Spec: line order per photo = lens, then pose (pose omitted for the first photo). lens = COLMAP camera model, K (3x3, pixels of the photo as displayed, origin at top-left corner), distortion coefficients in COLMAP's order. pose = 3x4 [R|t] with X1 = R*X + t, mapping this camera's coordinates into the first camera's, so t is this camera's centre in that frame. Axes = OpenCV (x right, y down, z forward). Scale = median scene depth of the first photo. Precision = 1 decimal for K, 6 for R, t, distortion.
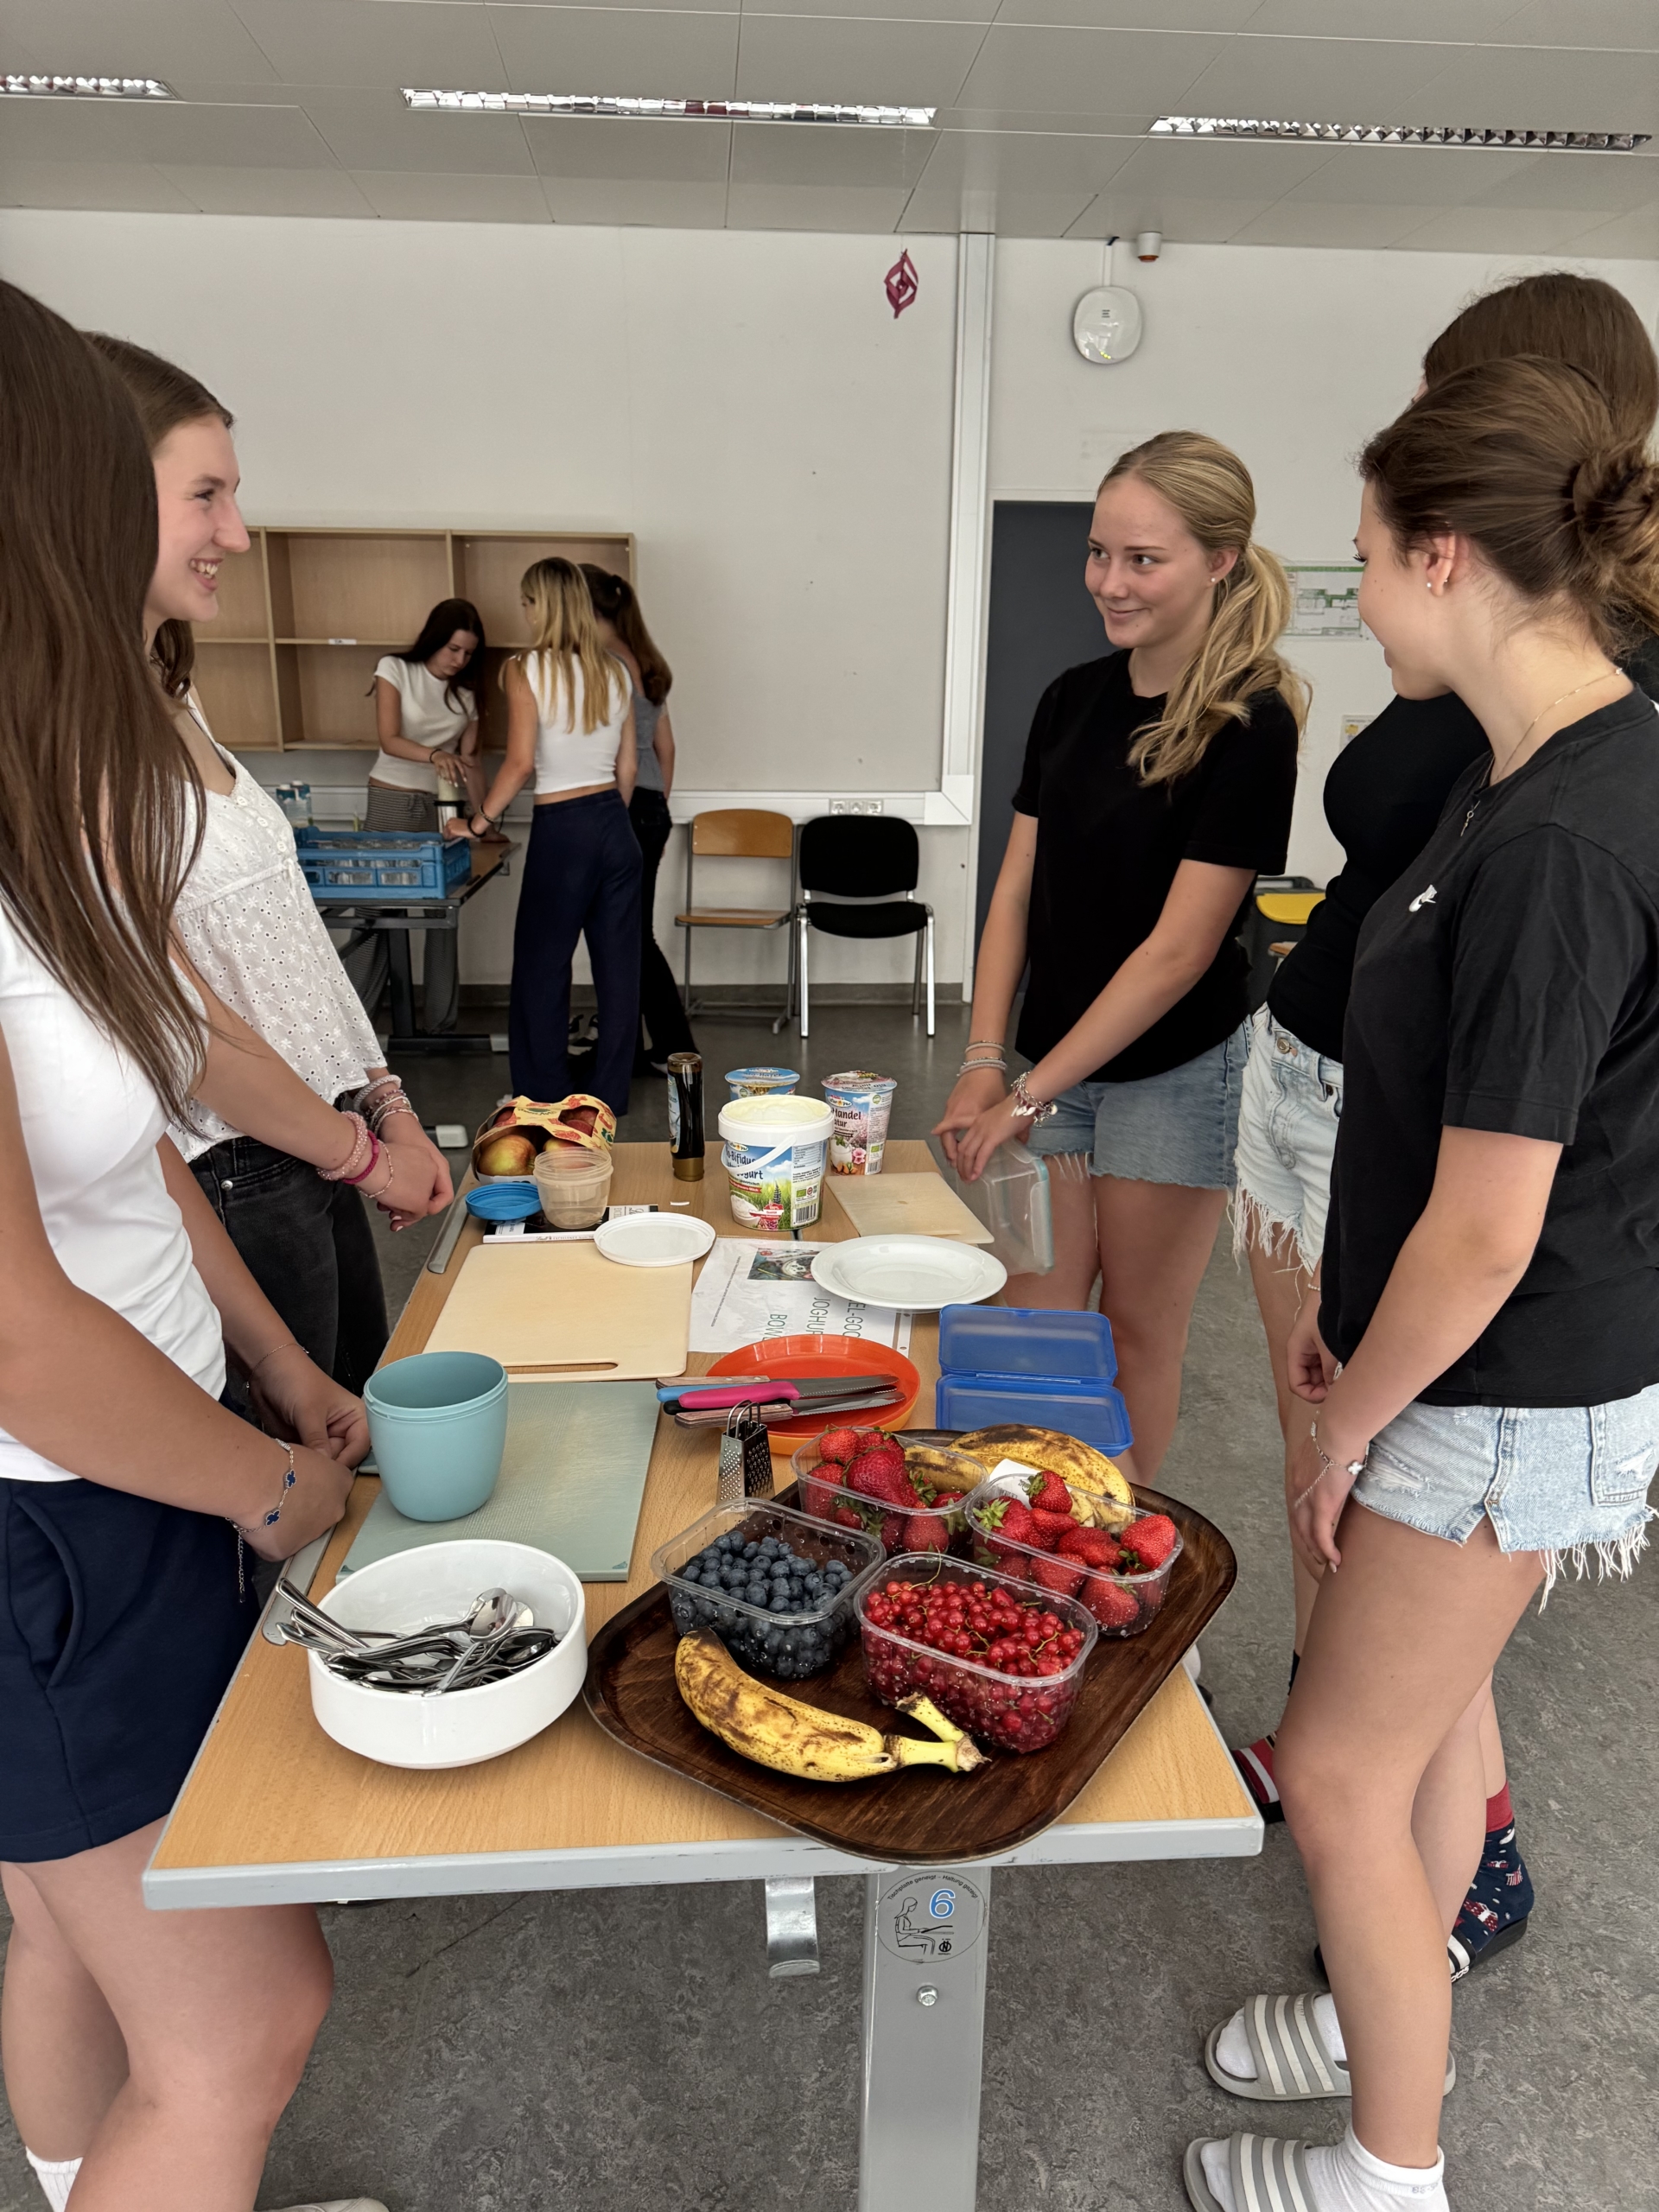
lens RADIAL K [[1561.3, 0, 829.5], [0, 1561.3, 1106.0], [0, 0, 1]] dist [0.073866, -0.061770]
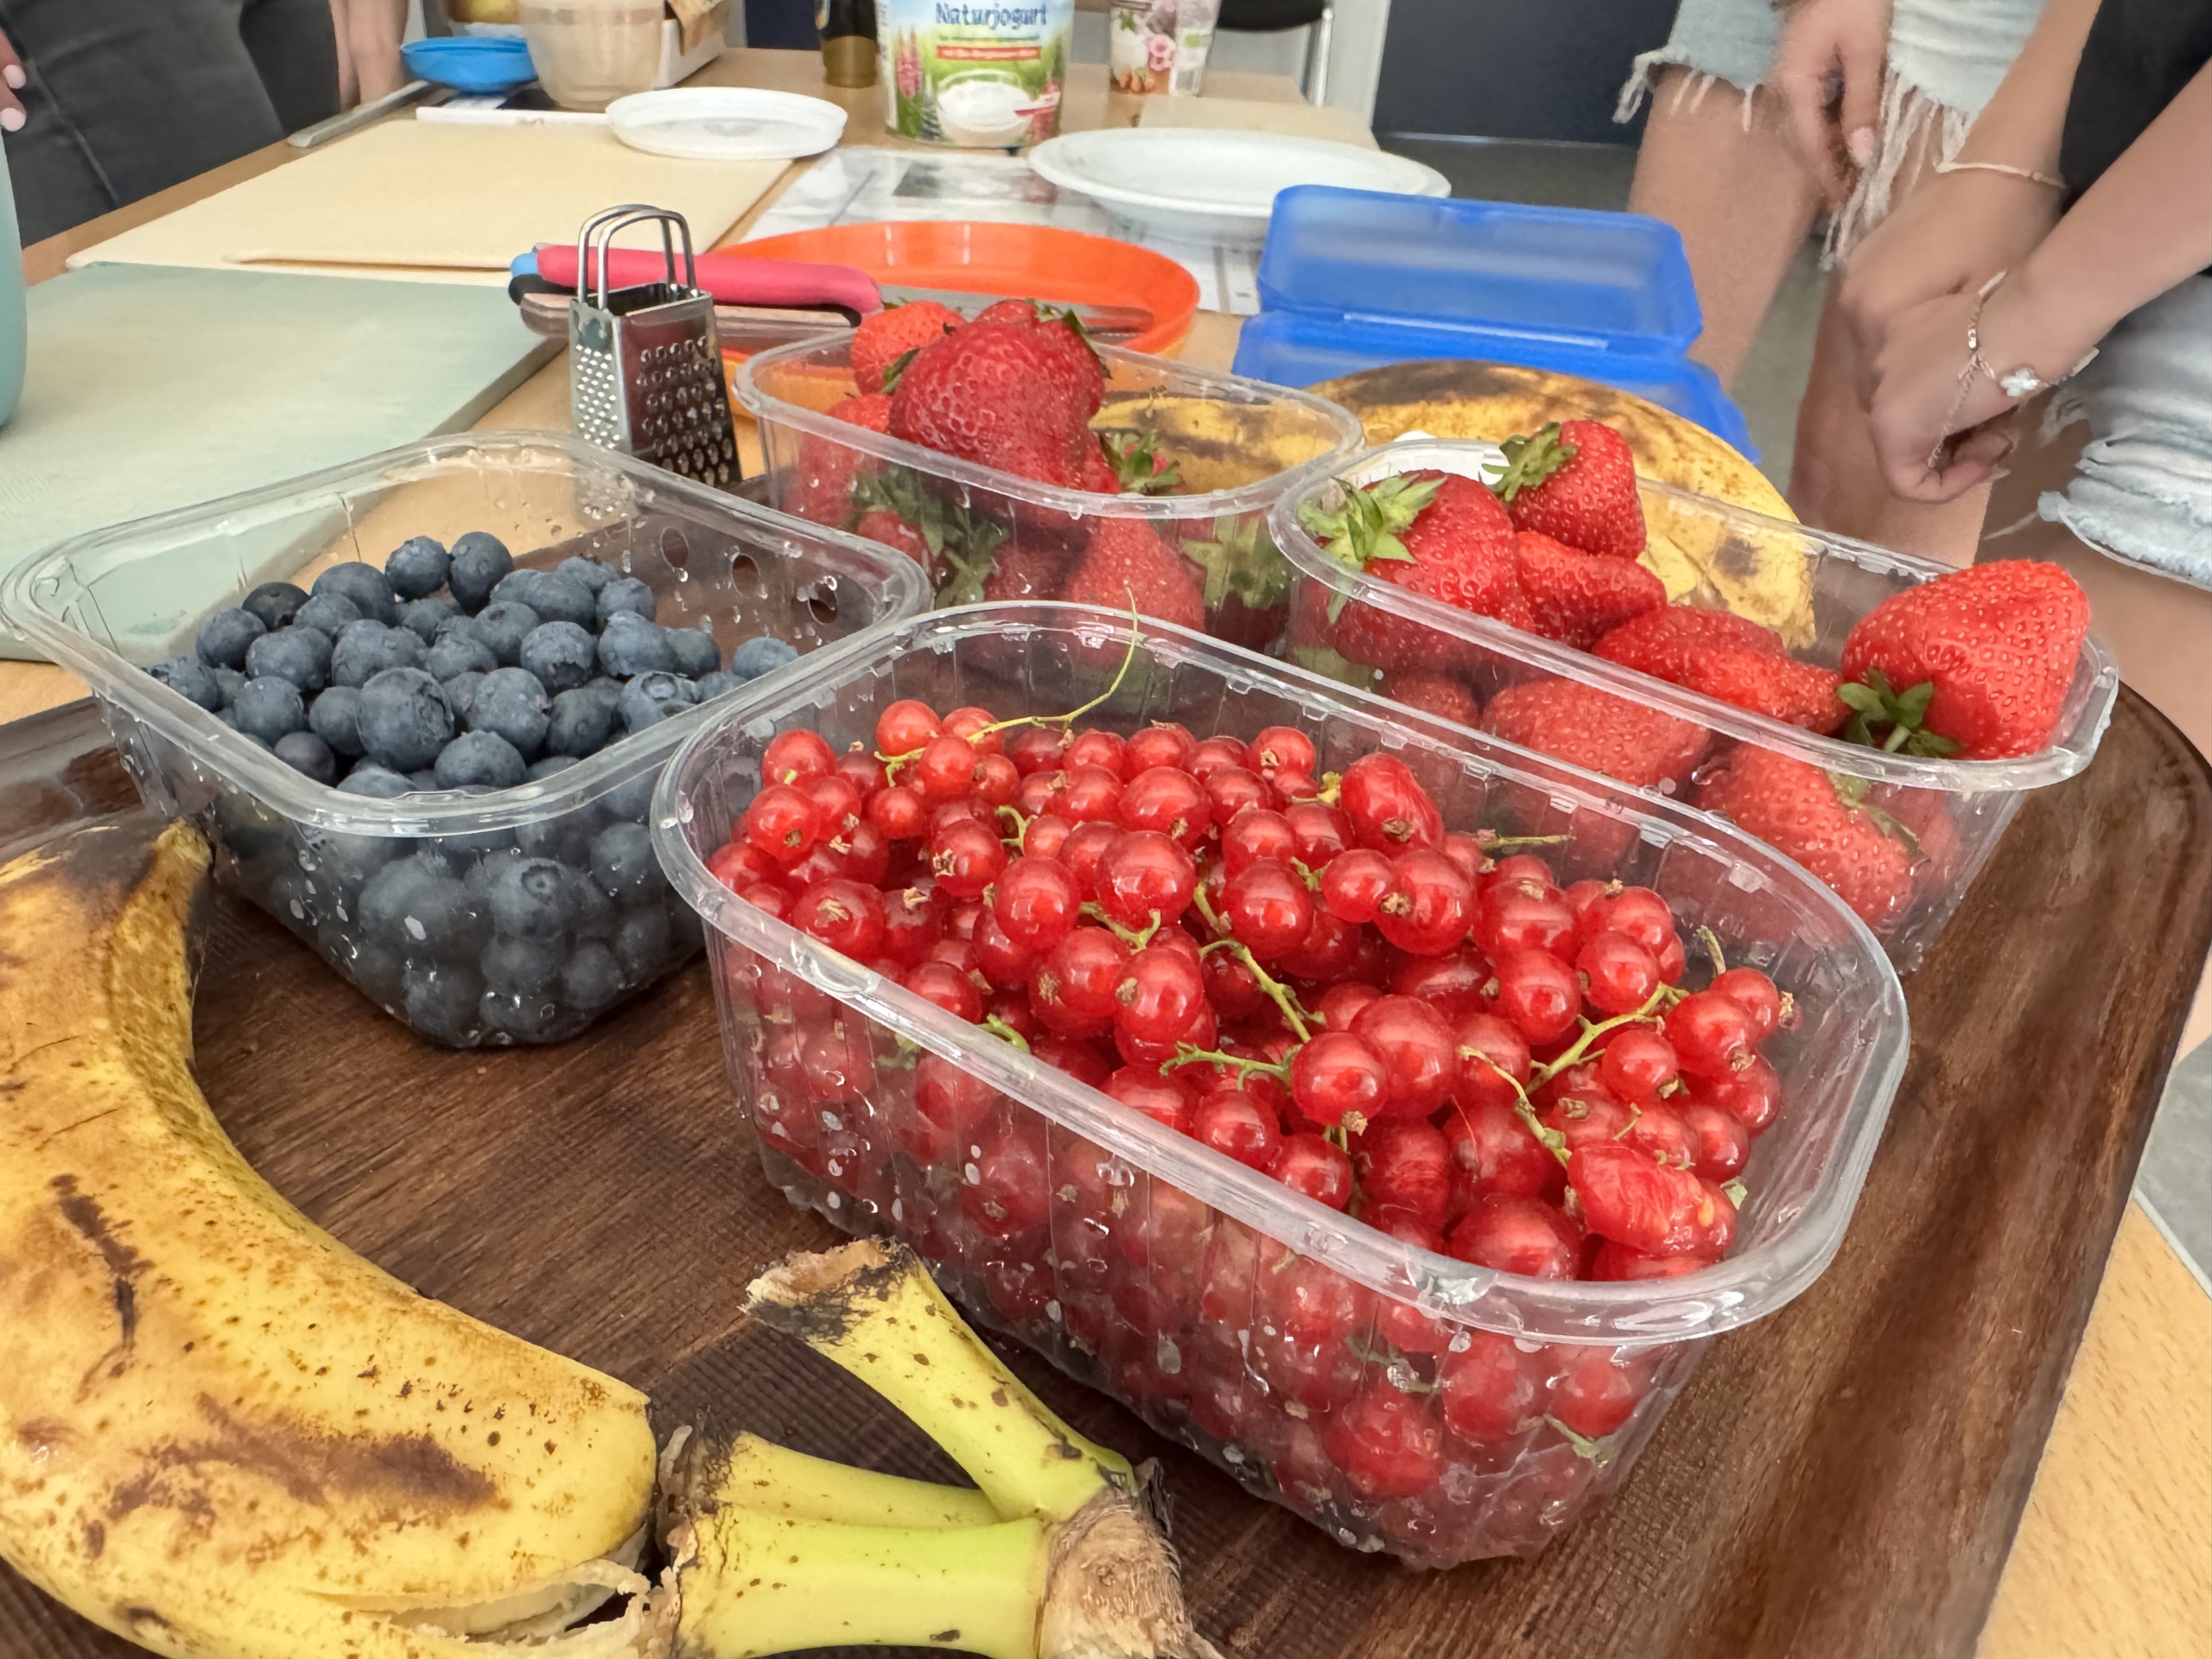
lens RADIAL K [[1766.6, 0, 1014.8], [0, 1766.6, 882.4], [0, 0, 1]] dist [0.002769, -0.000453]
pose [[0.994228, 0.084881, -0.065625, 0.064022], [-0.059357, 0.944674, 0.322597, 0.209852], [0.089377, -0.316839, 0.944259, 0.645481]]
